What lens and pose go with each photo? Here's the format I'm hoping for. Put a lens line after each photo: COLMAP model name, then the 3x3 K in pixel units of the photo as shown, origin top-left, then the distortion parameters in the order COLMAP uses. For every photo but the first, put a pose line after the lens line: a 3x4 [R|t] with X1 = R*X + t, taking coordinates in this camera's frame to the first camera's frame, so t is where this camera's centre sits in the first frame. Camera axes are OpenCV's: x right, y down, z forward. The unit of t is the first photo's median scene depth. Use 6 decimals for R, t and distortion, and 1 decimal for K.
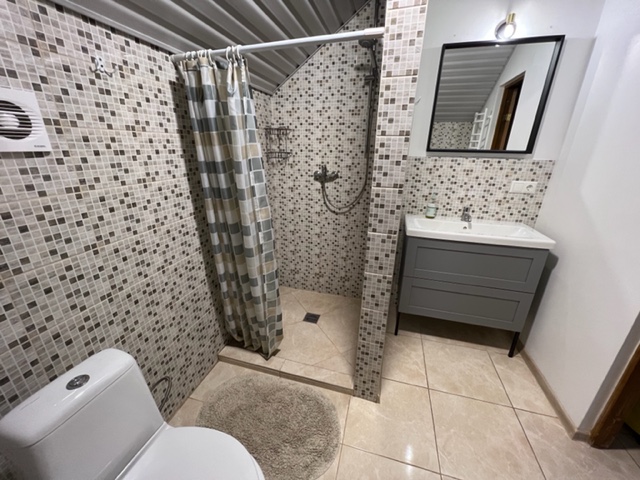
lens RADIAL K [[257.0, 0, 319.6], [0, 257.0, 241.5], [0, 0, 1]] dist [-0.001357, 0.000174]
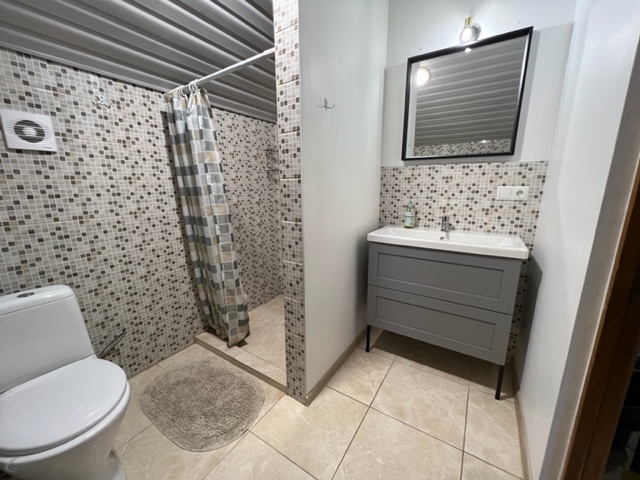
lens RADIAL K [[257.0, 0, 317.9], [0, 257.0, 241.0], [0, 0, 1]] dist [-0.001357, 0.000174]
pose [[0.954612, 0.044927, -0.294443, 0.574693], [-0.084425, 0.988830, -0.122833, 0.147327], [0.285636, 0.142116, 0.947742, 0.017688]]
